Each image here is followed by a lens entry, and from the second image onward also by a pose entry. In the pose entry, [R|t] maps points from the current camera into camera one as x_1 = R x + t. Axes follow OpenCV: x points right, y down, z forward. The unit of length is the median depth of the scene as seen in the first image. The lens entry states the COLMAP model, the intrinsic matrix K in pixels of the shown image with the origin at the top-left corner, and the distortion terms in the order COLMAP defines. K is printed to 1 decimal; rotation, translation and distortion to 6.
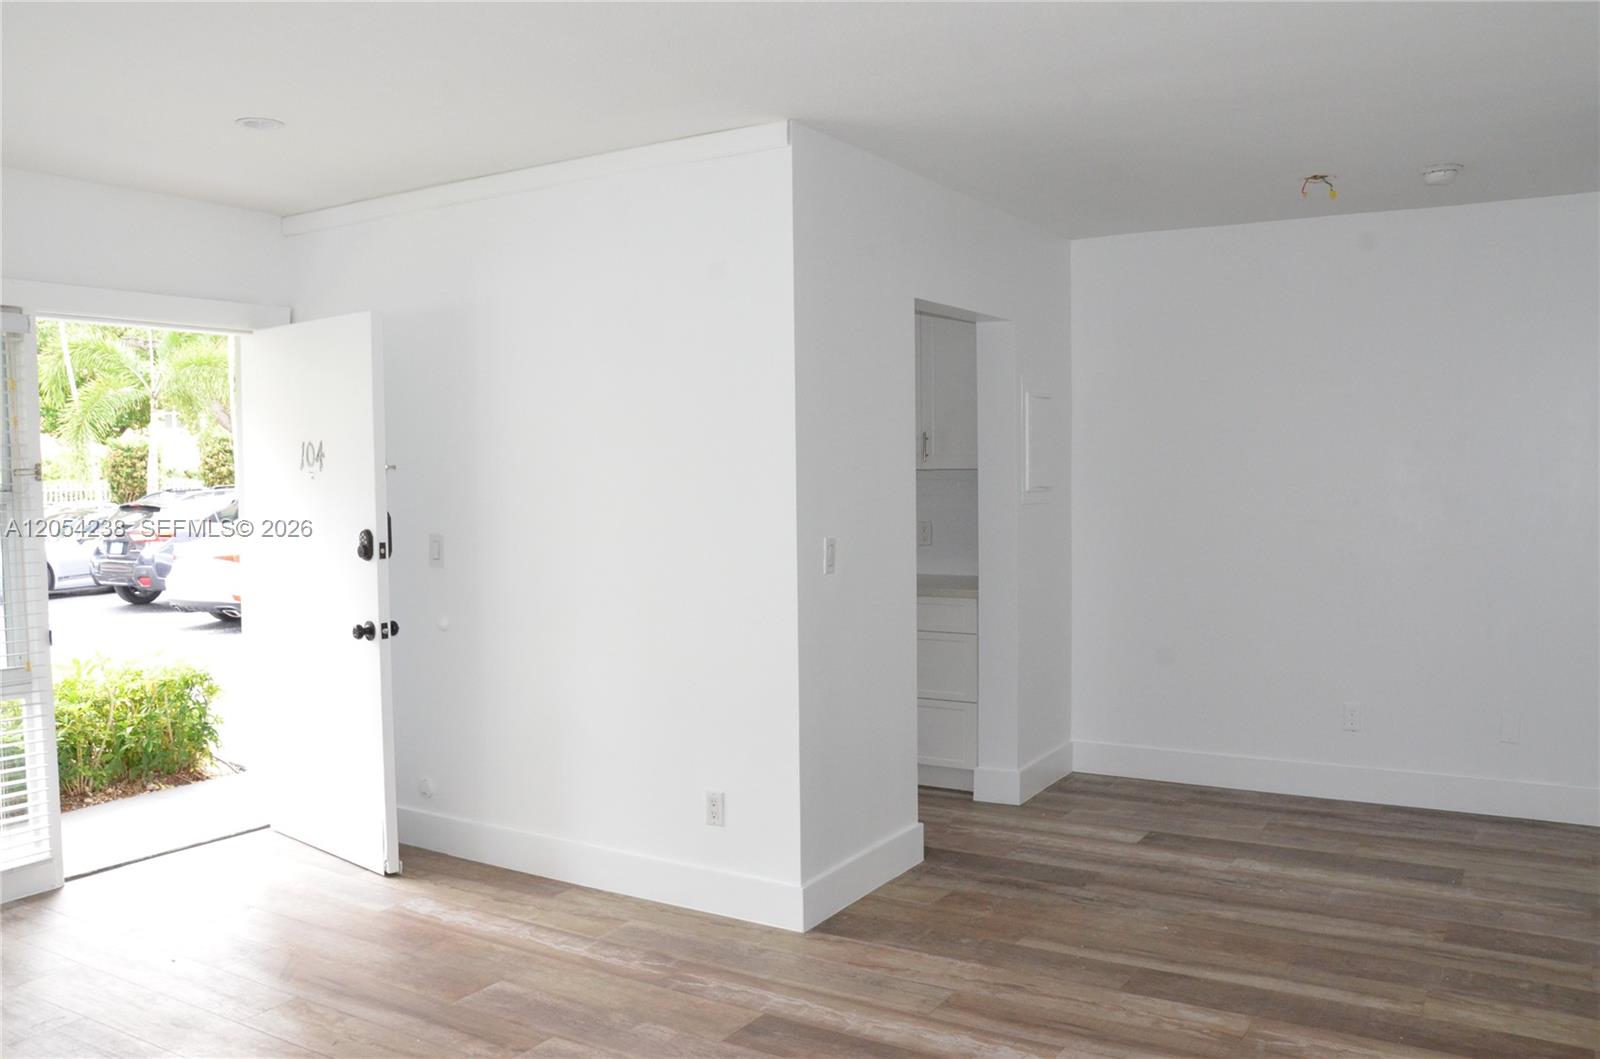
lens RADIAL K [[1319.2, 0, 738.5], [0, 1319.2, 531.0], [0, 0, 1]] dist [-0.146066, 0.118436]
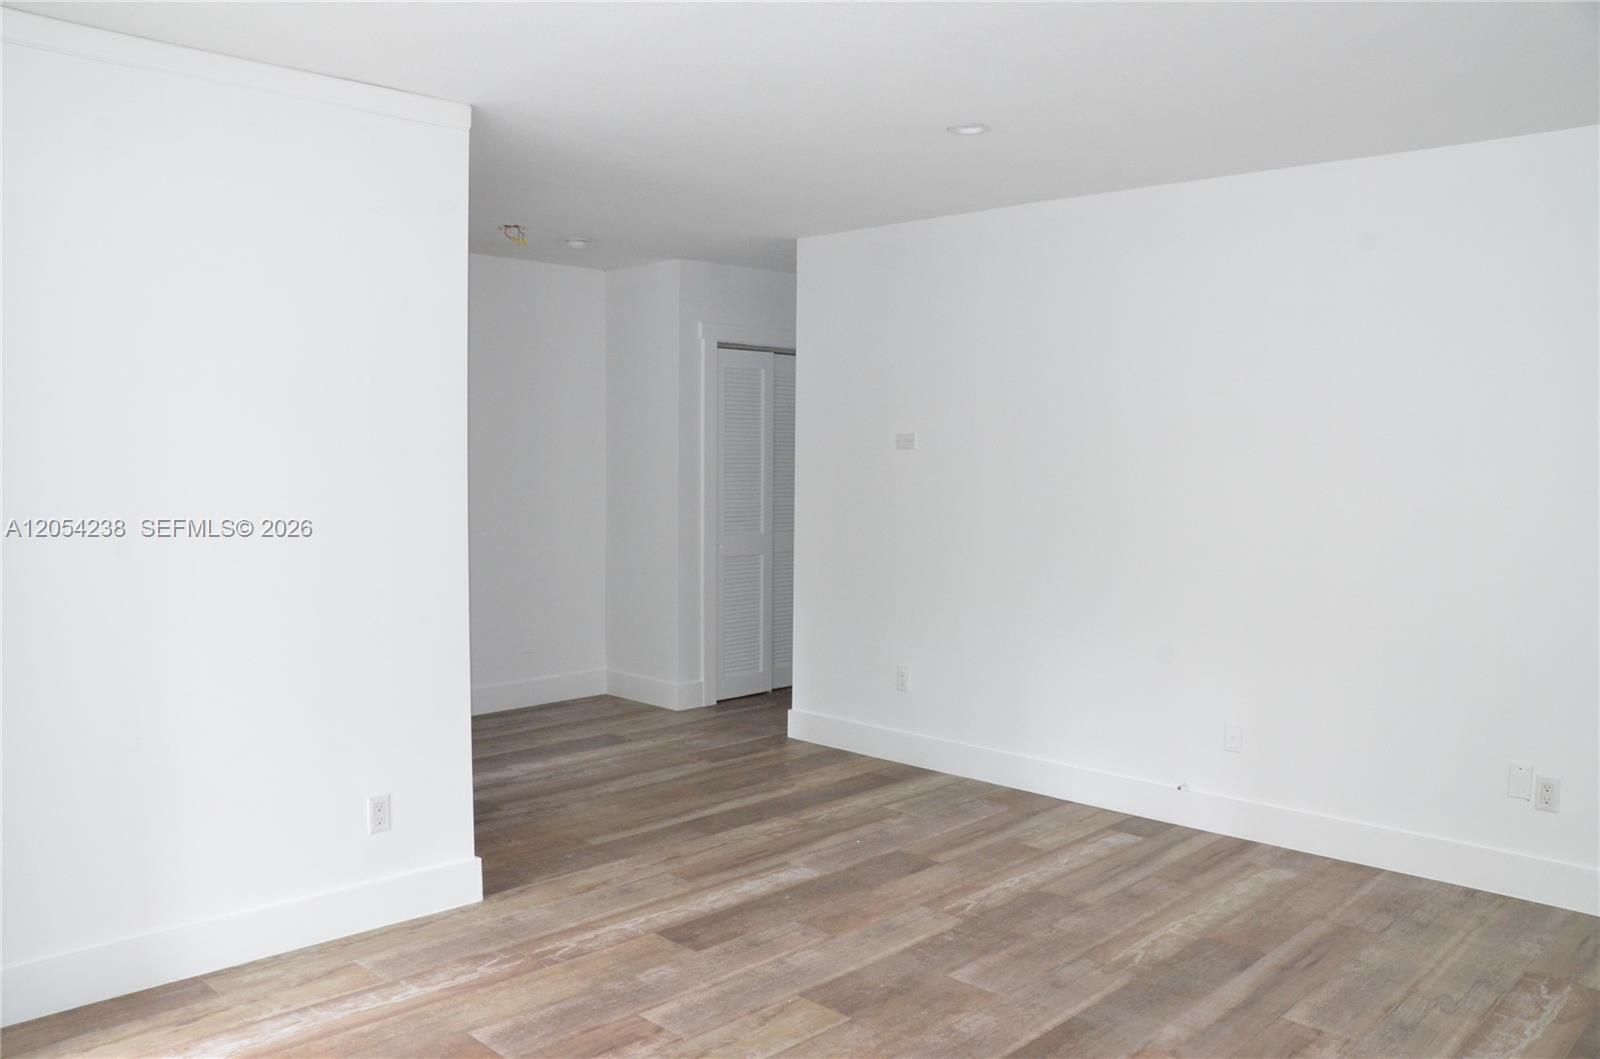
lens RADIAL K [[1319.2, 0, 738.5], [0, 1319.2, 531.0], [0, 0, 1]] dist [-0.146066, 0.118436]
pose [[0.208536, -0.047607, 0.976855, -0.920350], [0.039436, 0.998412, 0.040239, -0.017193], [-0.977219, 0.030131, 0.210083, 0.591664]]
